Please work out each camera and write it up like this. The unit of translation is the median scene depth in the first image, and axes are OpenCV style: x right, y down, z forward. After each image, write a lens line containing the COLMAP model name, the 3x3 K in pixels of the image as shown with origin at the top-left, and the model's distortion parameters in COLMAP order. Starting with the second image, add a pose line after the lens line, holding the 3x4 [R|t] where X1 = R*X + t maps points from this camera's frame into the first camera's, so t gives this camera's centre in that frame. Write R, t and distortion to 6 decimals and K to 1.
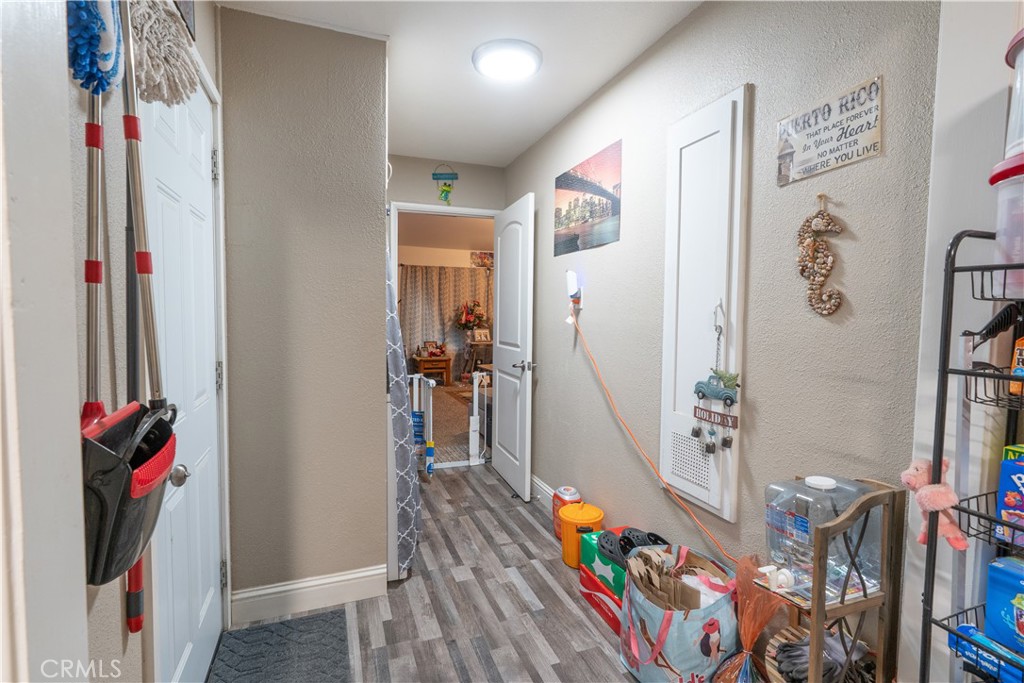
lens RADIAL K [[469.6, 0, 510.4], [0, 469.6, 340.8], [0, 0, 1]] dist [0.000624, 0.000831]
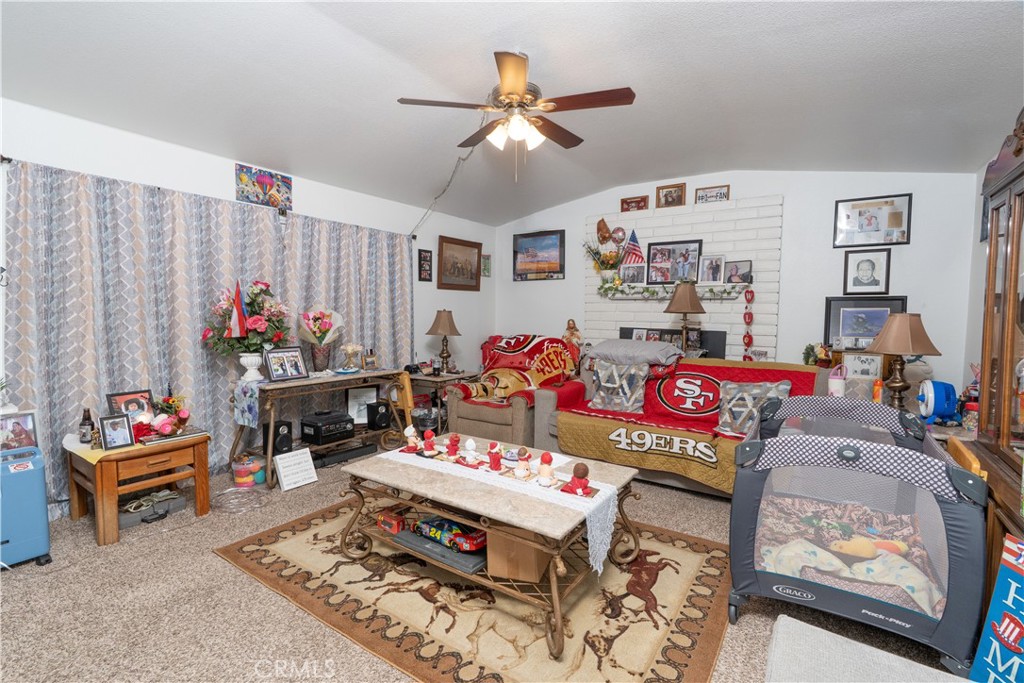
lens RADIAL K [[469.6, 0, 513.3], [0, 469.6, 339.6], [0, 0, 1]] dist [0.000624, 0.000831]
pose [[0.821118, -0.035769, 0.569637, -0.132874], [0.028537, 0.999359, 0.021616, -0.037391], [-0.570045, -0.001494, 0.821612, 0.541209]]
